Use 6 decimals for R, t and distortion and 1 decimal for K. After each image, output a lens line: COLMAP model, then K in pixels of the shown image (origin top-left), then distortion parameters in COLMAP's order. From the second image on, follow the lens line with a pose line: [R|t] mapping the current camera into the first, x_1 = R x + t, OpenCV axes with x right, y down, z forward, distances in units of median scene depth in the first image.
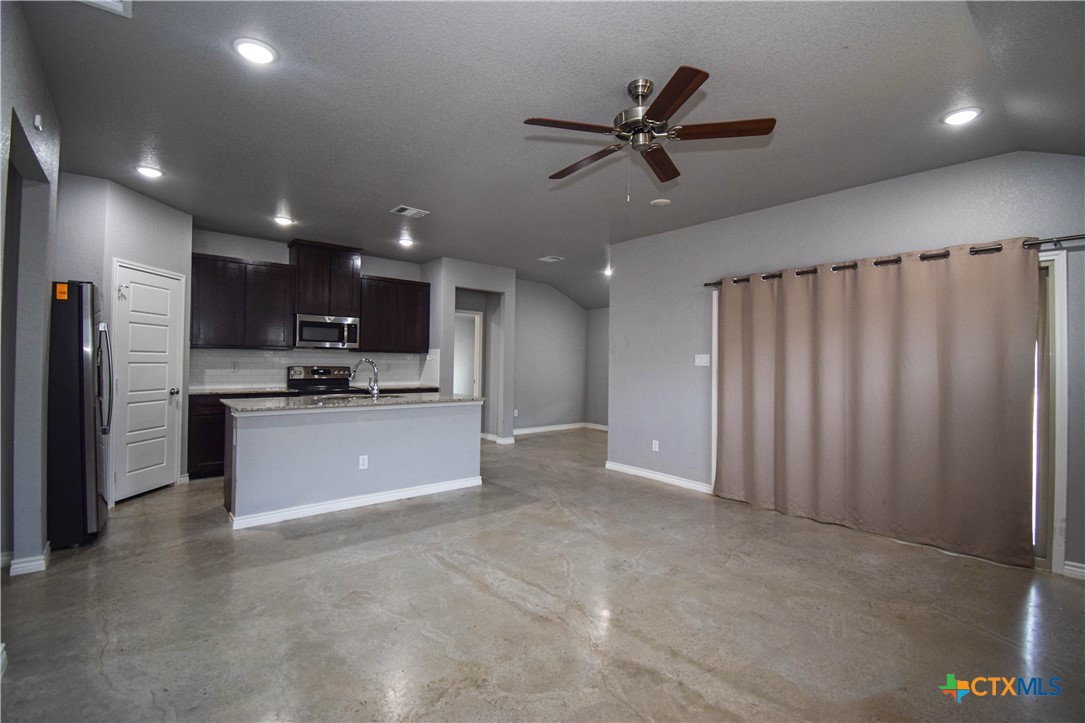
lens RADIAL K [[480.2, 0, 552.5], [0, 480.2, 356.9], [0, 0, 1]] dist [0.005502, -0.014400]
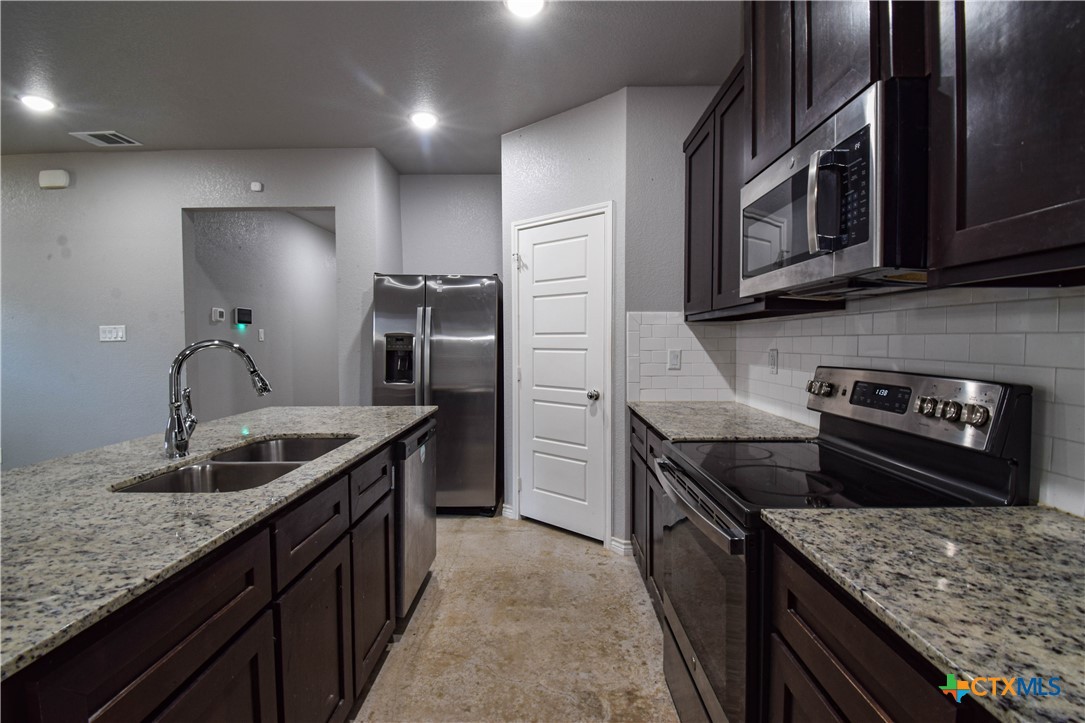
lens RADIAL K [[480.2, 0, 547.6], [0, 480.2, 358.9], [0, 0, 1]] dist [0.005502, -0.014400]
pose [[-0.661535, 0.018905, -0.749676, -0.294683], [0.005629, 0.999779, 0.020245, 0.012045], [0.749893, 0.009173, -0.661496, 1.447046]]
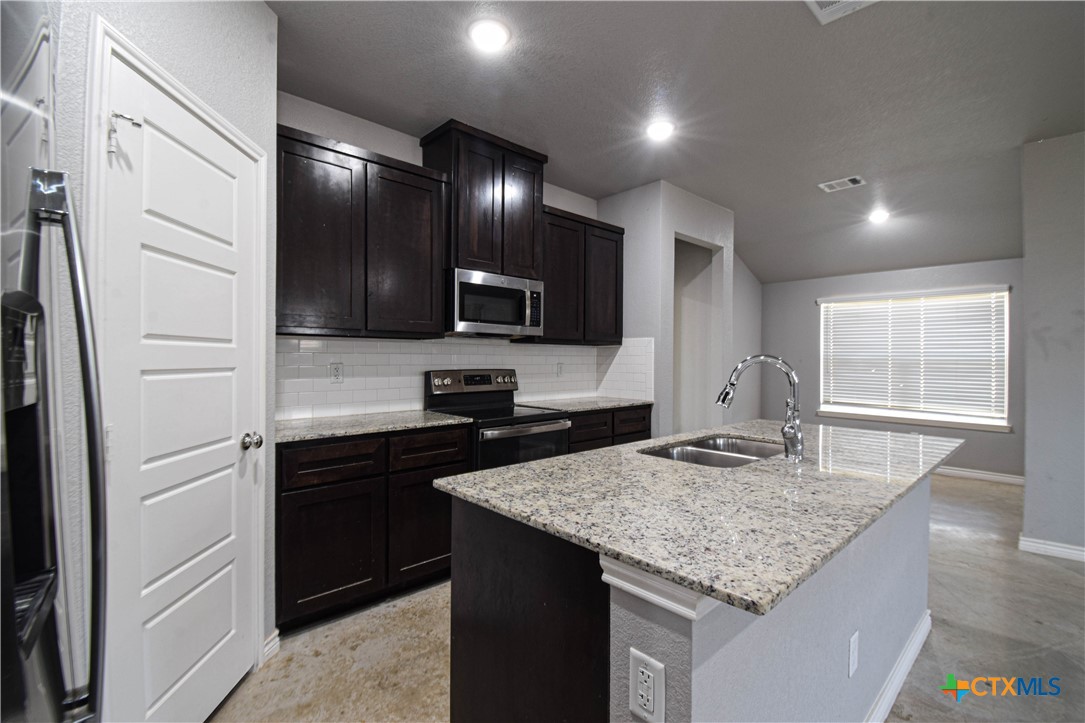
lens RADIAL K [[480.2, 0, 553.7], [0, 480.2, 359.4], [0, 0, 1]] dist [0.005502, -0.014400]
pose [[0.998822, -0.006993, 0.048012, -0.590993], [0.006189, 0.999838, 0.016882, -0.000353], [-0.048122, -0.016565, 0.998704, 0.629076]]
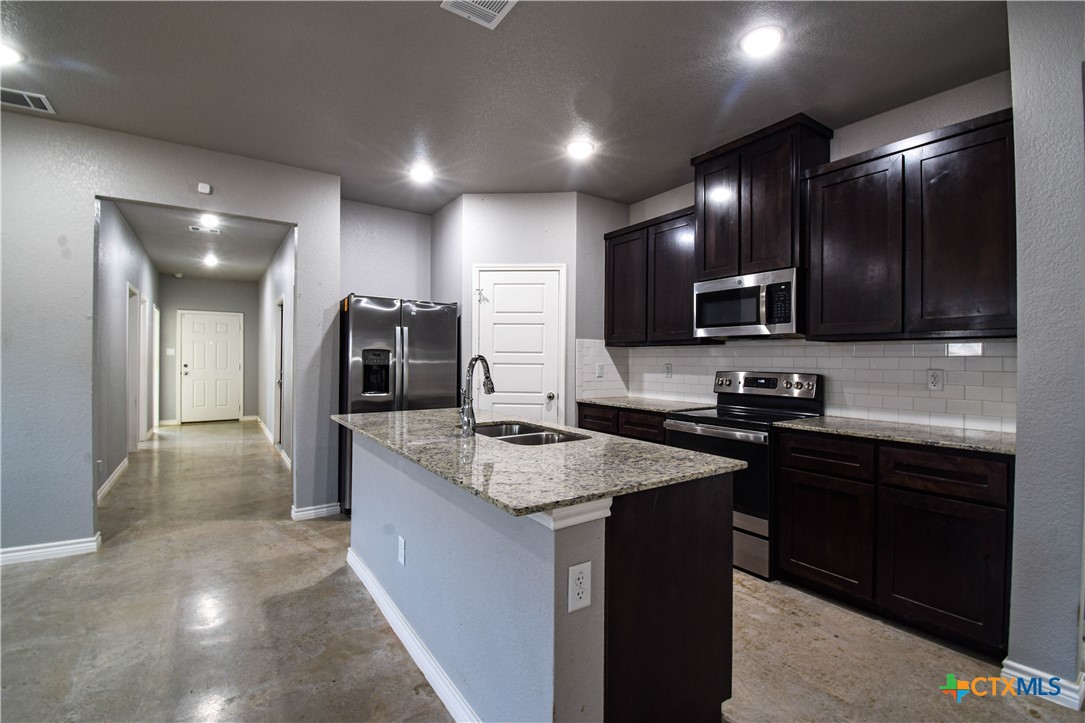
lens RADIAL K [[480.2, 0, 543.3], [0, 480.2, 360.3], [0, 0, 1]] dist [0.005502, -0.014400]
pose [[-0.113197, -0.011786, -0.993503, 0.108941], [0.004170, 0.999915, -0.012337, 0.017060], [0.993564, -0.005540, -0.113138, 1.149336]]
